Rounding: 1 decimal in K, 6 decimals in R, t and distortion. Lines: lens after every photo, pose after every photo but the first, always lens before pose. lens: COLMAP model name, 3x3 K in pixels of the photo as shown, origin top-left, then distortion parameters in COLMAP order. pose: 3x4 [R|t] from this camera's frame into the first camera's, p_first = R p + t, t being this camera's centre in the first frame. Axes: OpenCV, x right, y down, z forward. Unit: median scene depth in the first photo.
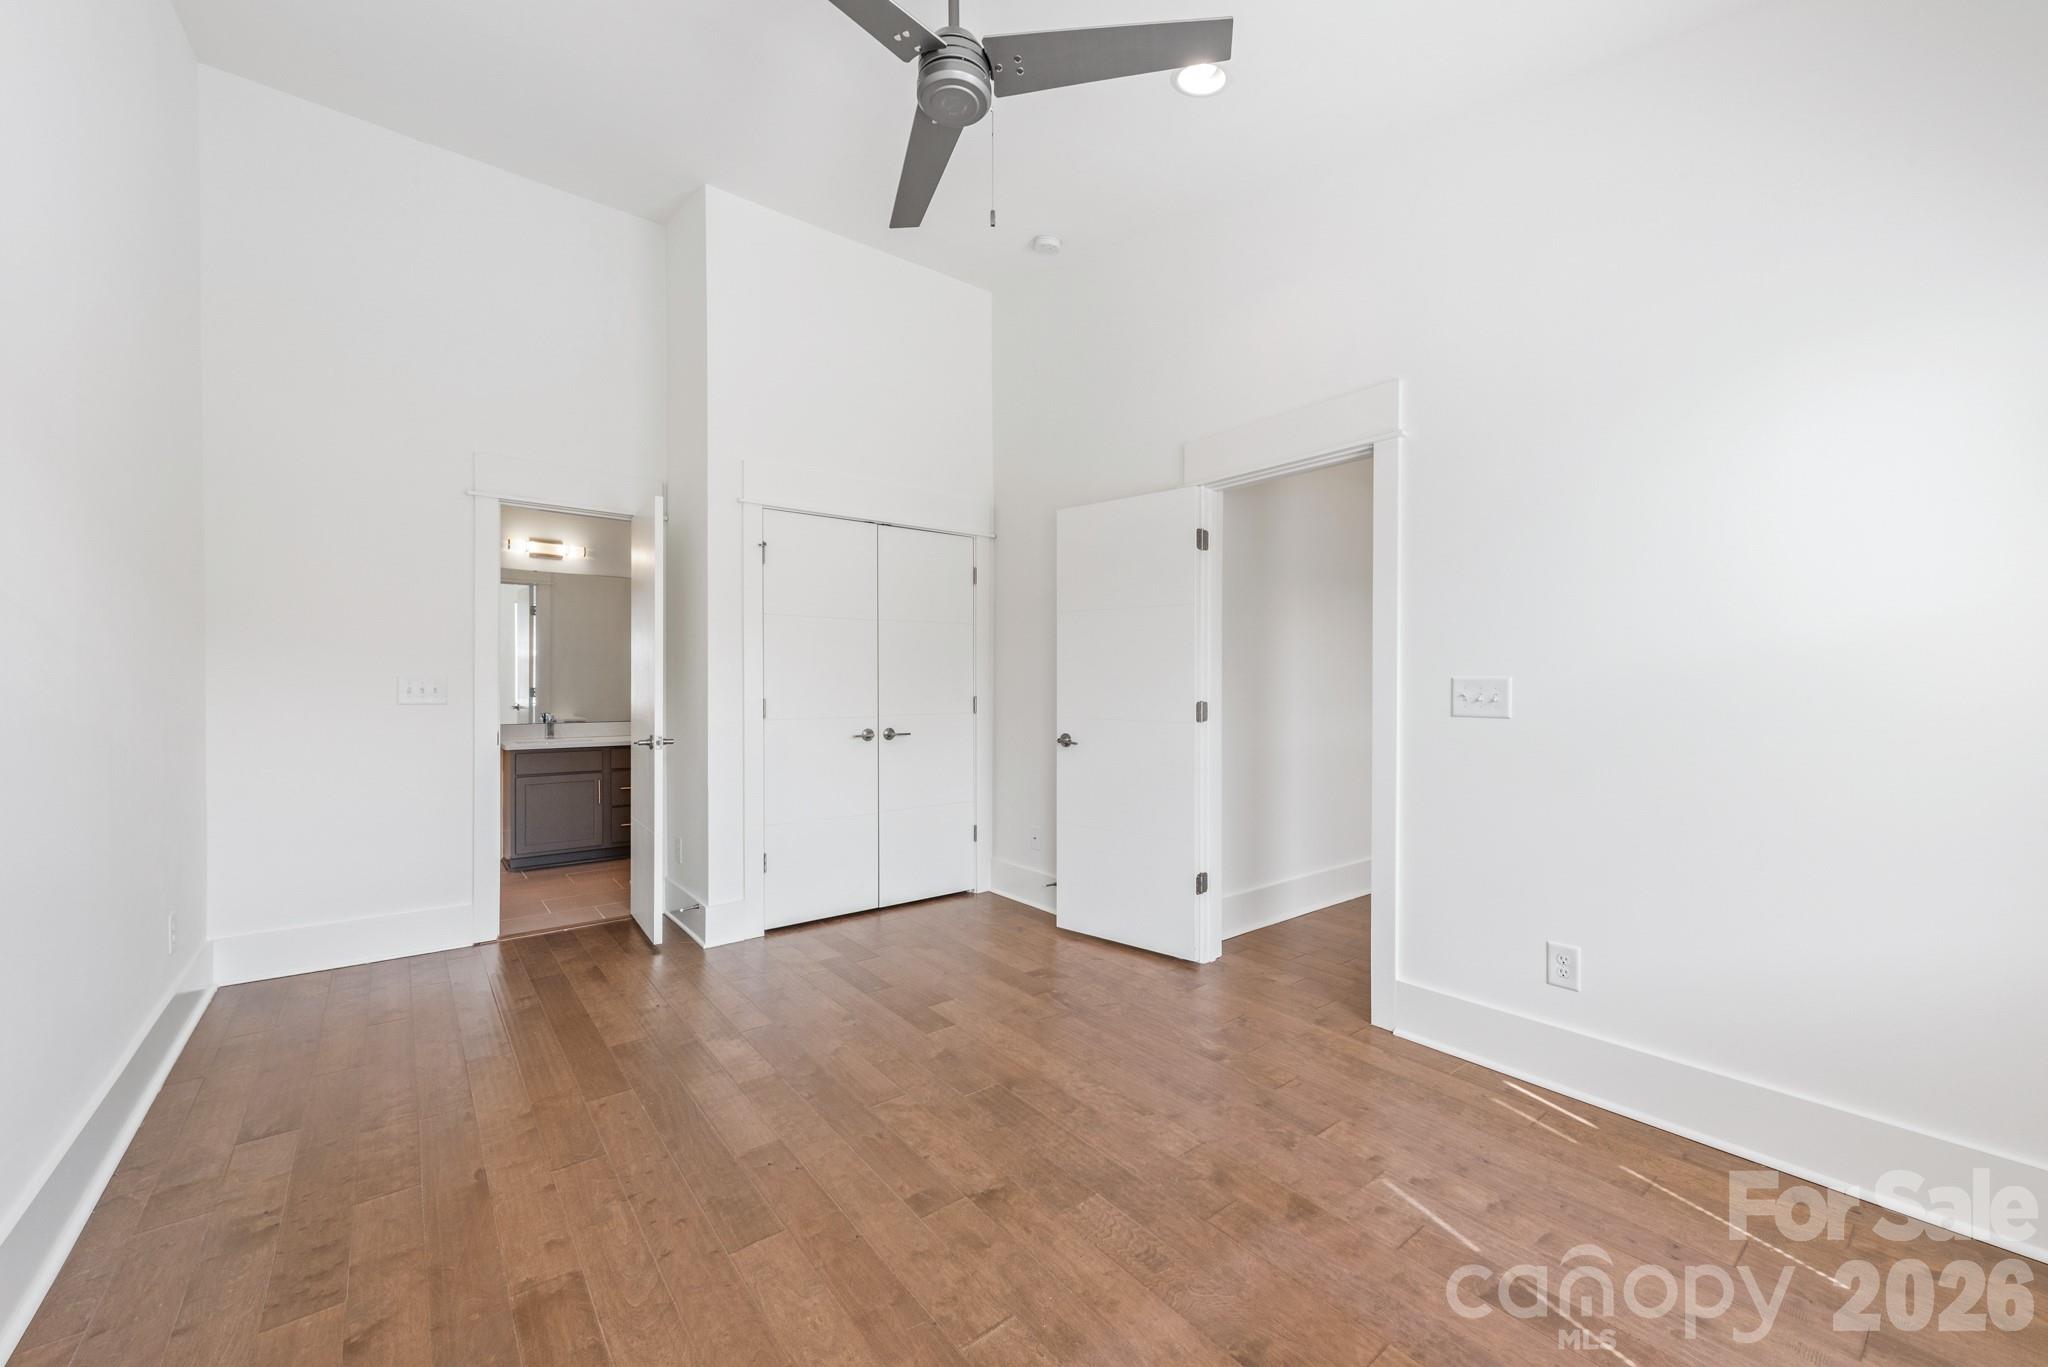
lens RADIAL K [[800.9, 0, 1036.1], [0, 800.9, 685.4], [0, 0, 1]] dist [0.009695, -0.002834]
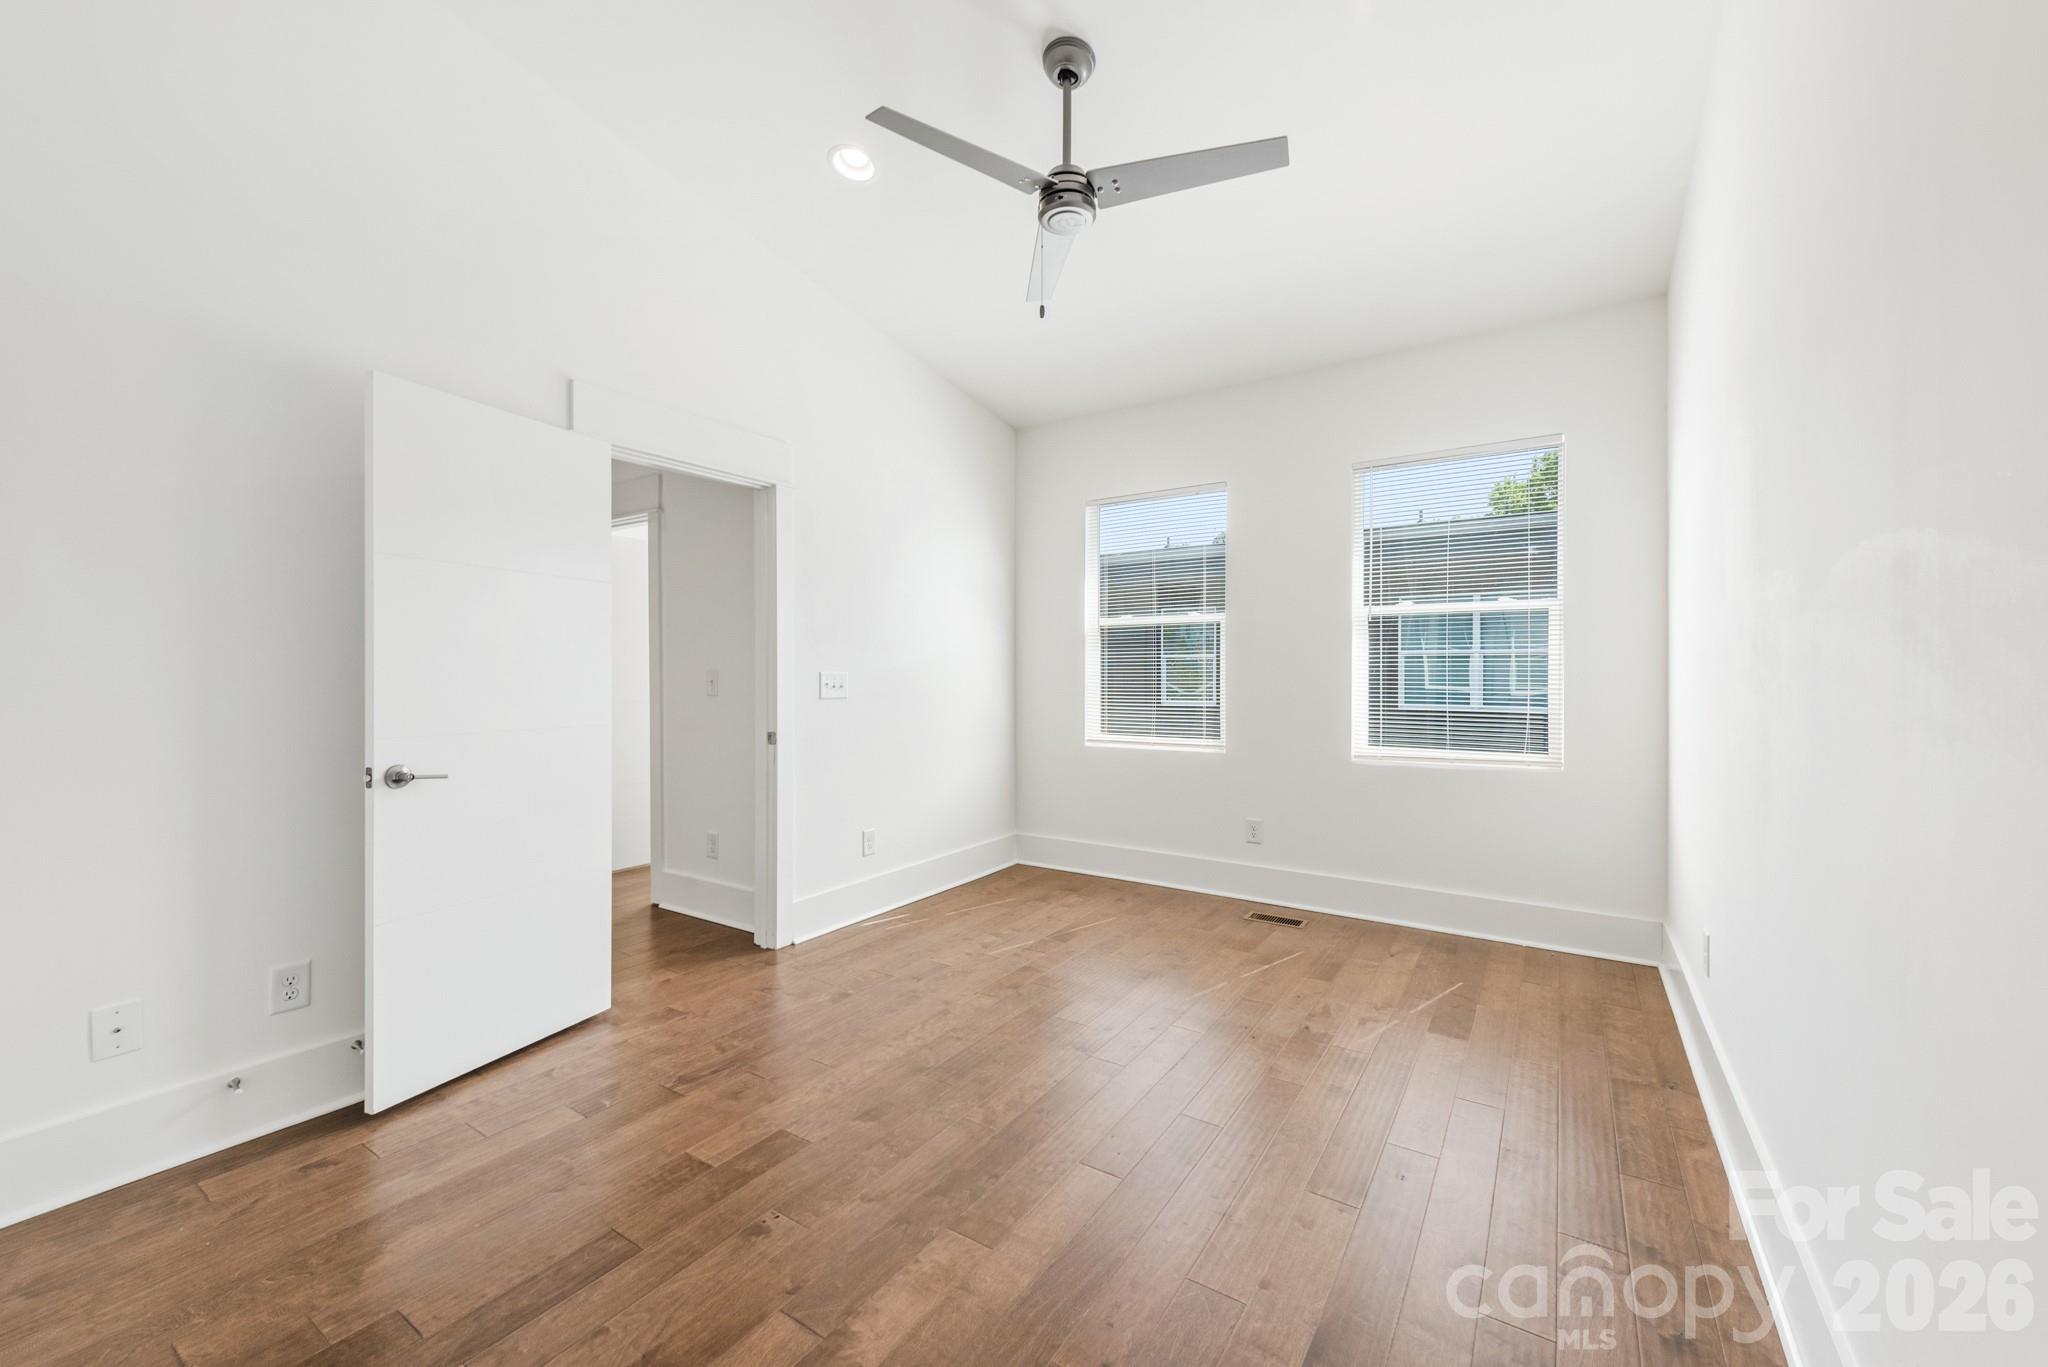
lens RADIAL K [[800.9, 0, 1035.3], [0, 800.9, 674.1], [0, 0, 1]] dist [0.009695, -0.002834]
pose [[-0.310106, -0.003037, 0.950697, -1.058615], [0.005858, 0.999970, 0.005105, -0.012100], [-0.950684, 0.007153, -0.310079, 1.185442]]
